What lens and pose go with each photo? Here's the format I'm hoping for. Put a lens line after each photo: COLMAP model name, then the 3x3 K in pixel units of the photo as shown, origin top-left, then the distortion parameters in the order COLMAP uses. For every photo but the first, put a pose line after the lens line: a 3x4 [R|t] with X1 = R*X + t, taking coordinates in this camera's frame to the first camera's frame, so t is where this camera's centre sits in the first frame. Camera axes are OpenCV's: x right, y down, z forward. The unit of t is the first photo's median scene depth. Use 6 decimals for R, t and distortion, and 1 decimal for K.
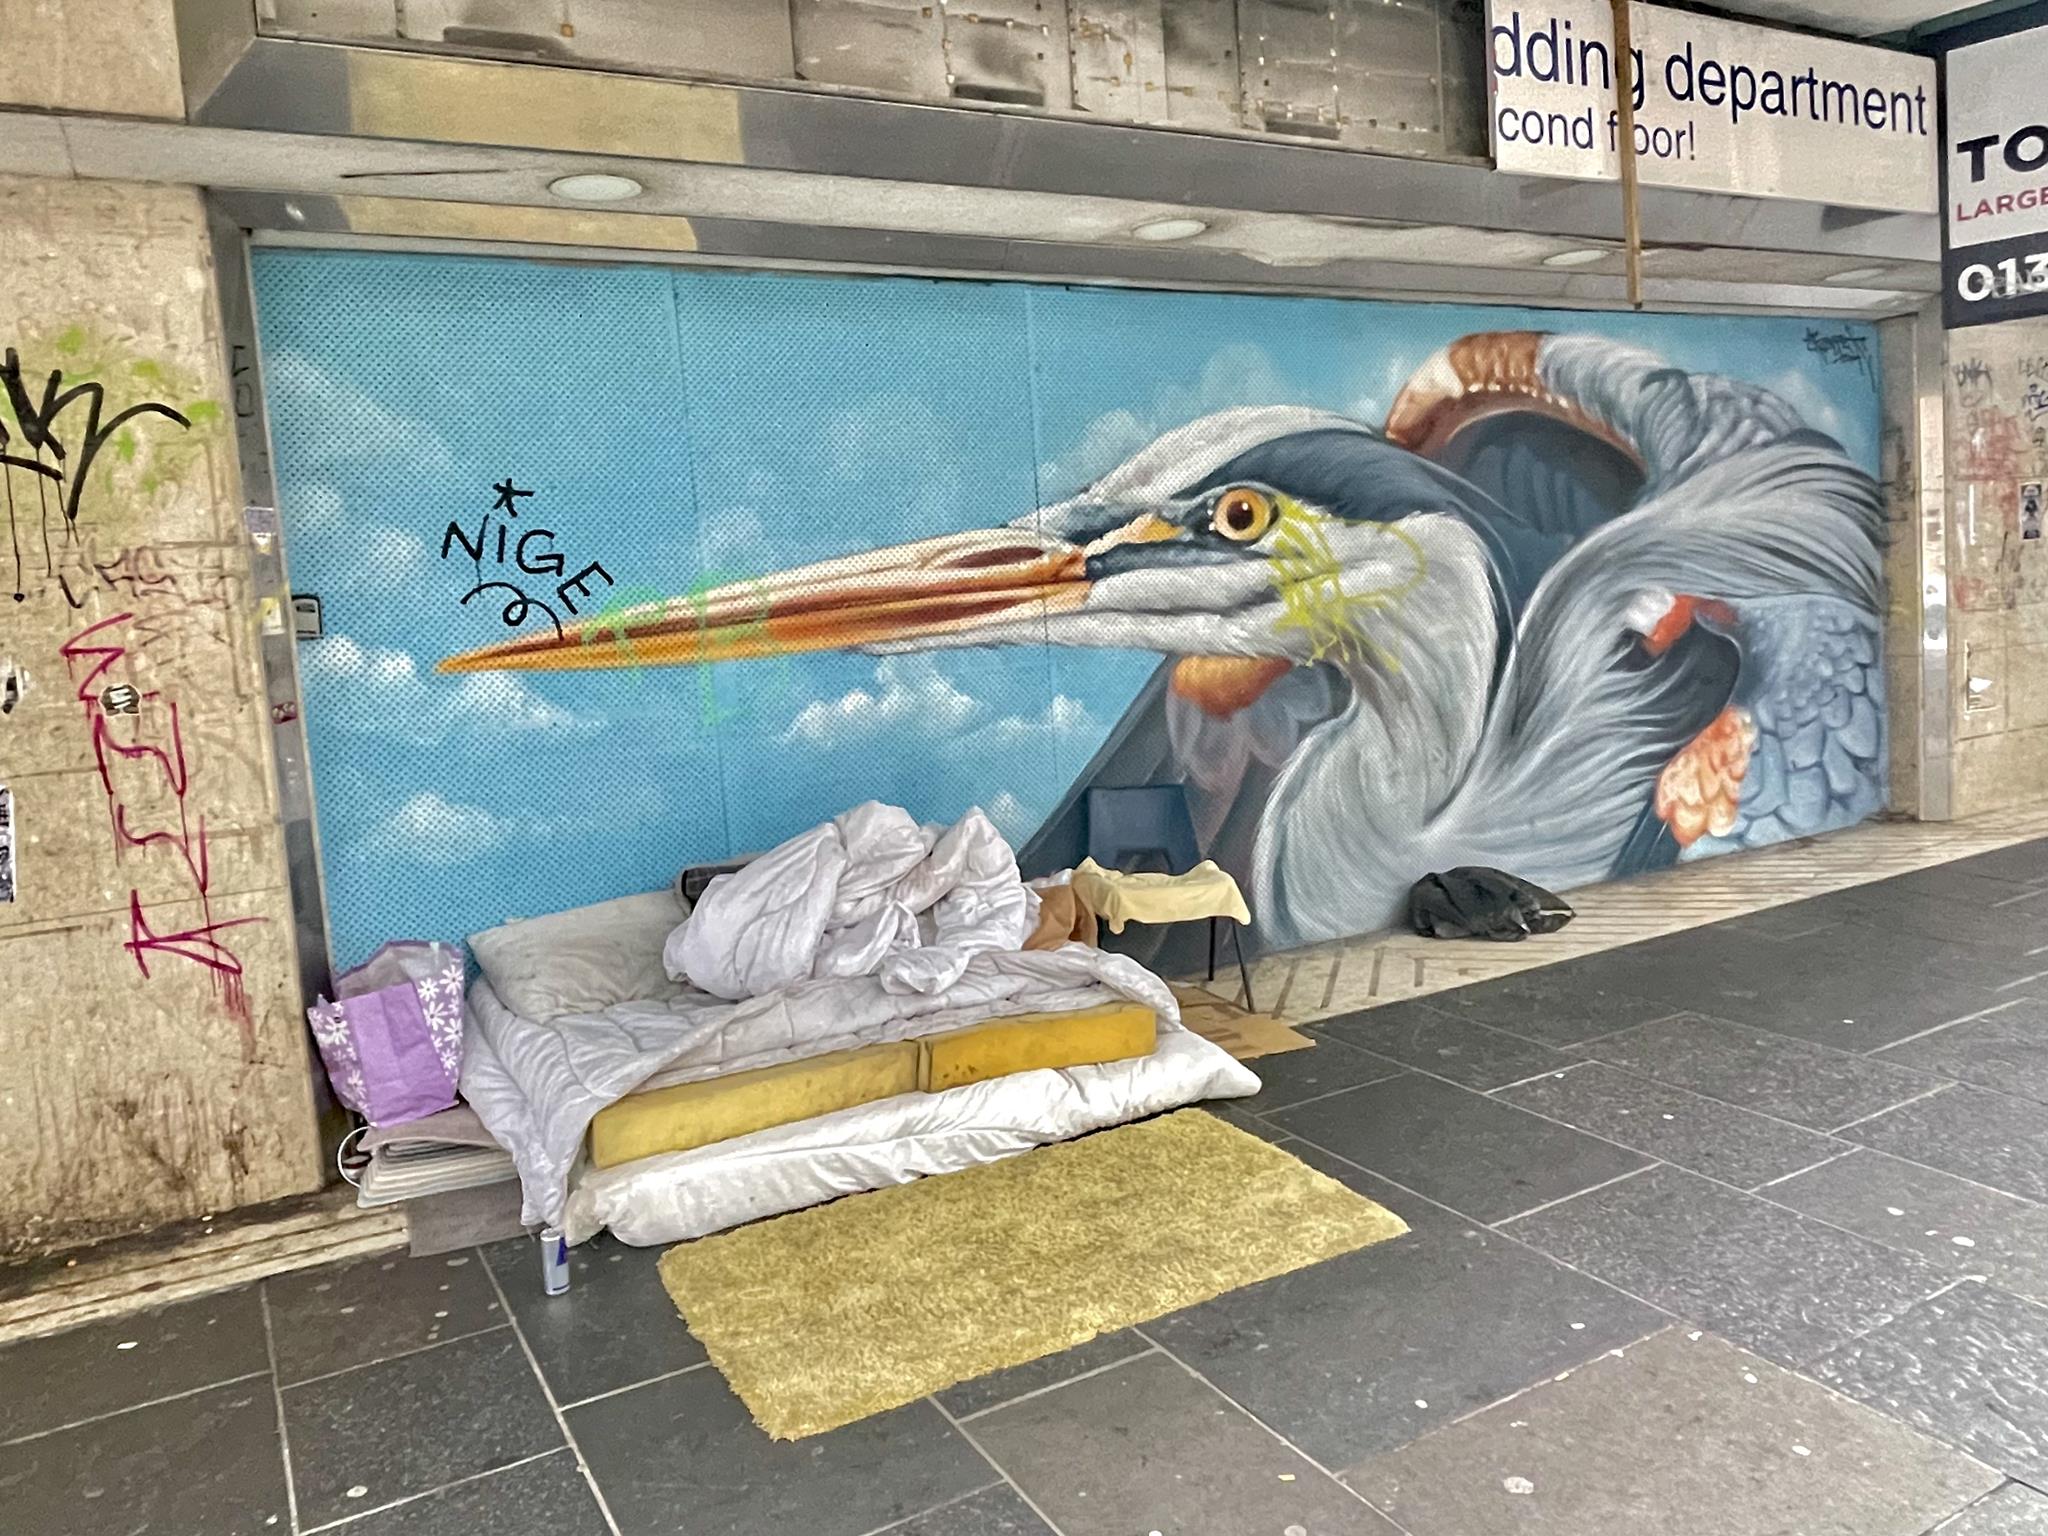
lens RADIAL K [[1472.6, 0, 1020.6], [0, 1472.6, 779.4], [0, 0, 1]] dist [-0.000005, -0.009336]
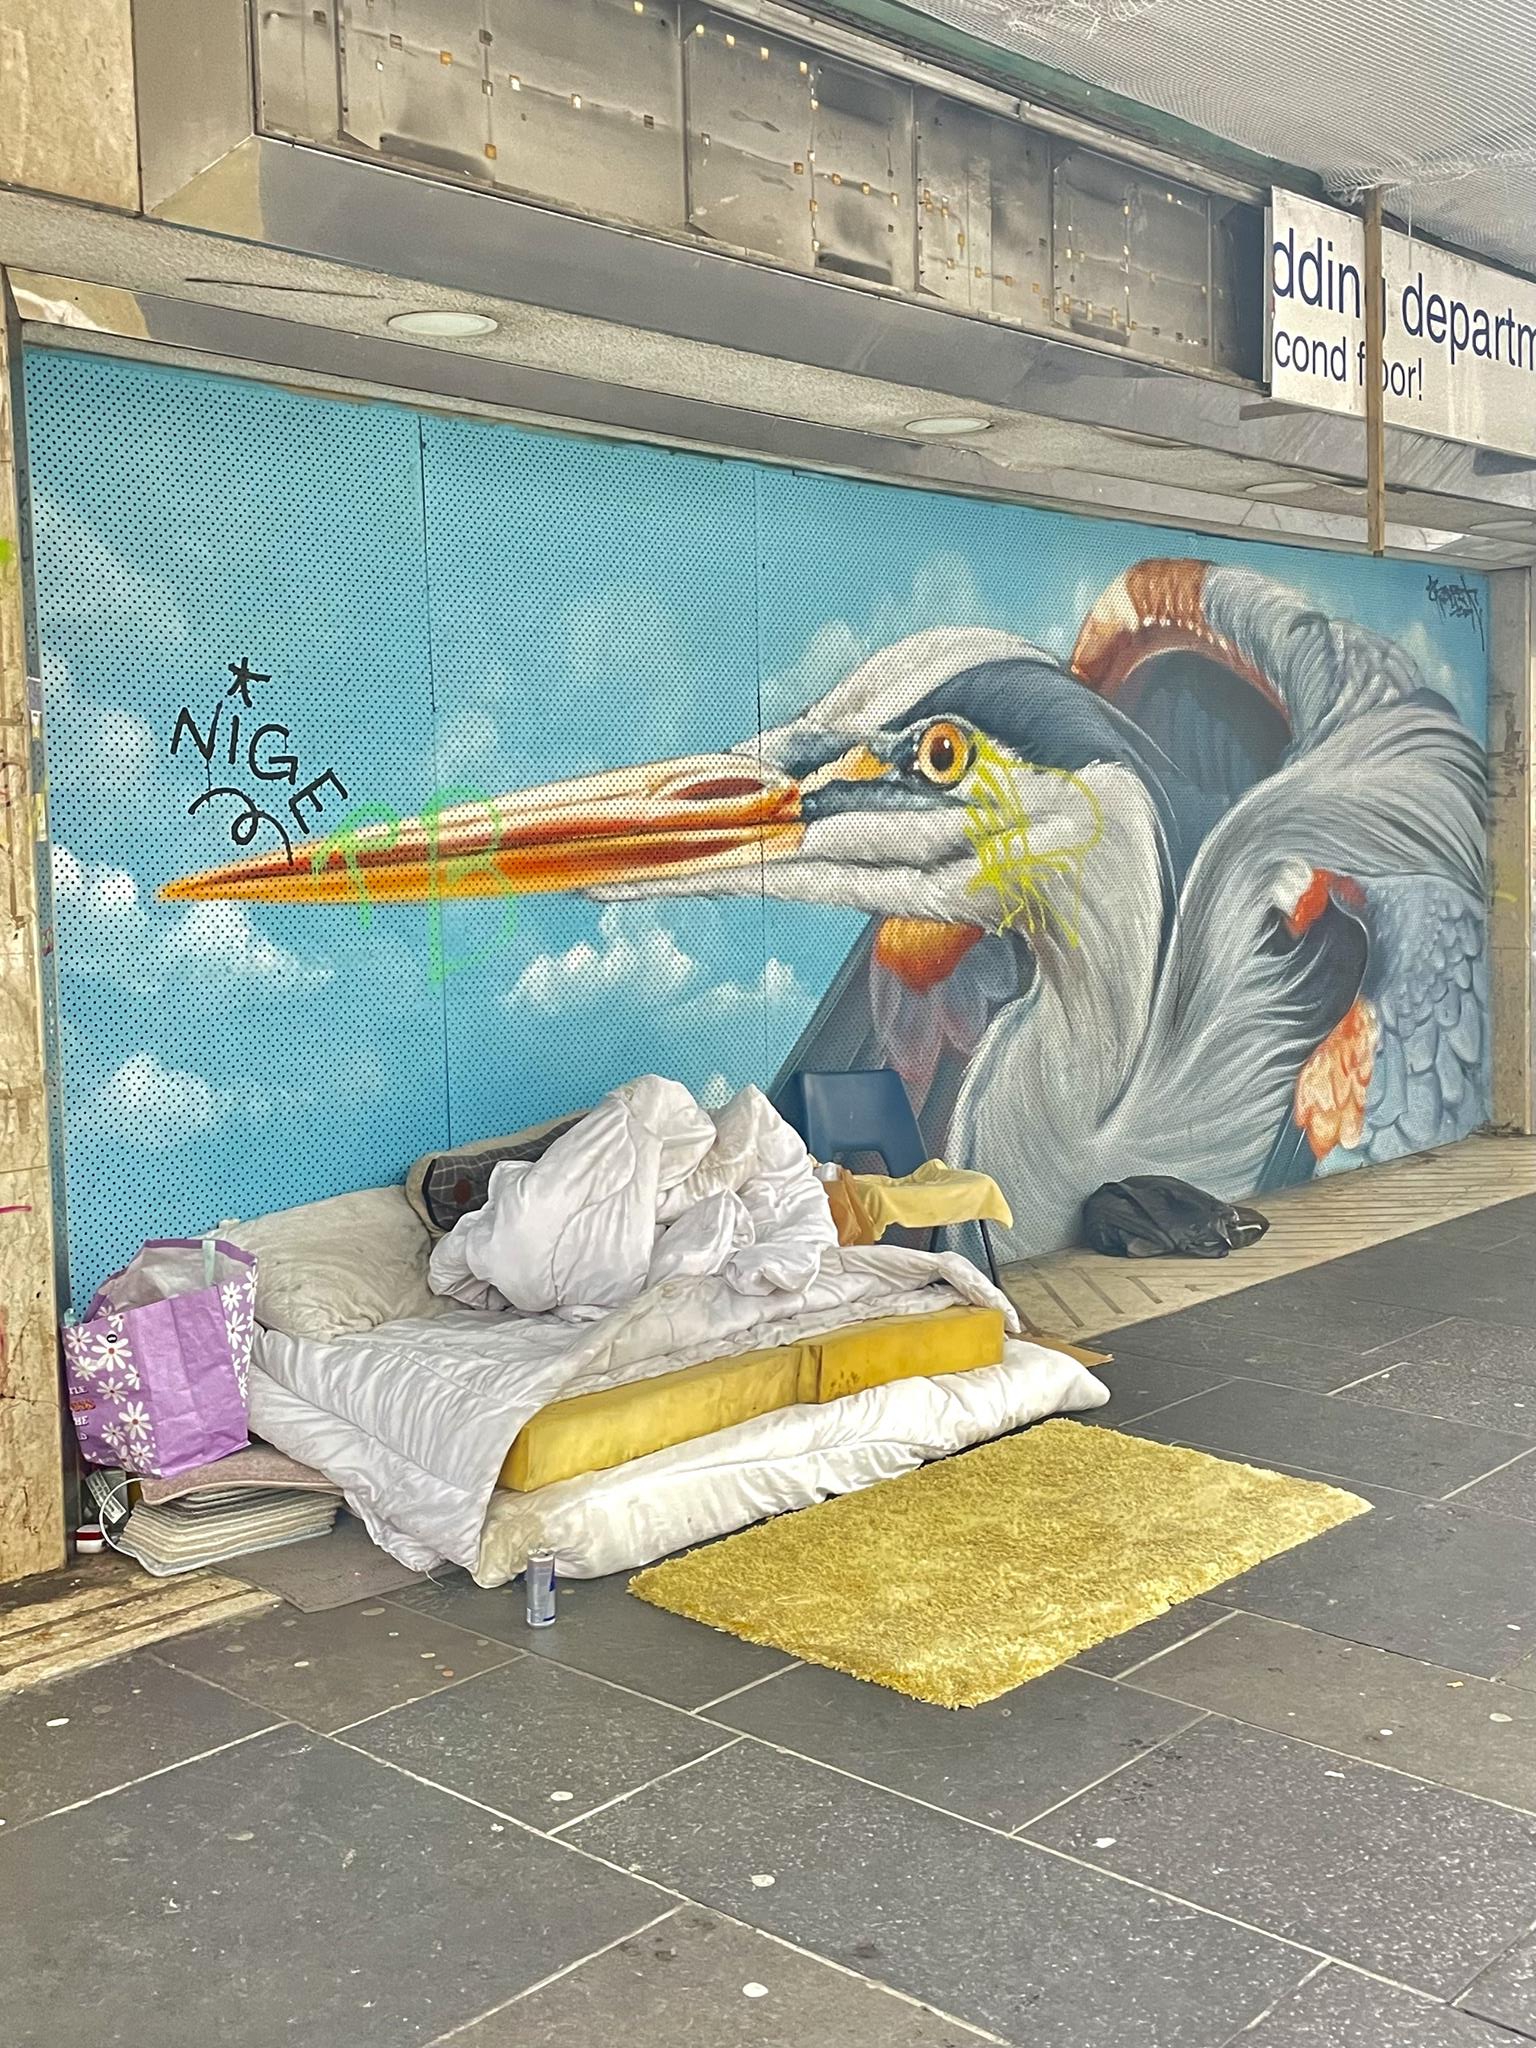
lens RADIAL K [[2225.6, 0, 768.0], [0, 2225.6, 1024.0], [0, 0, 1]] dist [0.054917, 0.009201]
pose [[0.941784, 0.019920, 0.335628, -0.424937], [-0.004961, 0.998958, -0.045370, 0.039052], [-0.336183, 0.041064, 0.940901, -0.186867]]
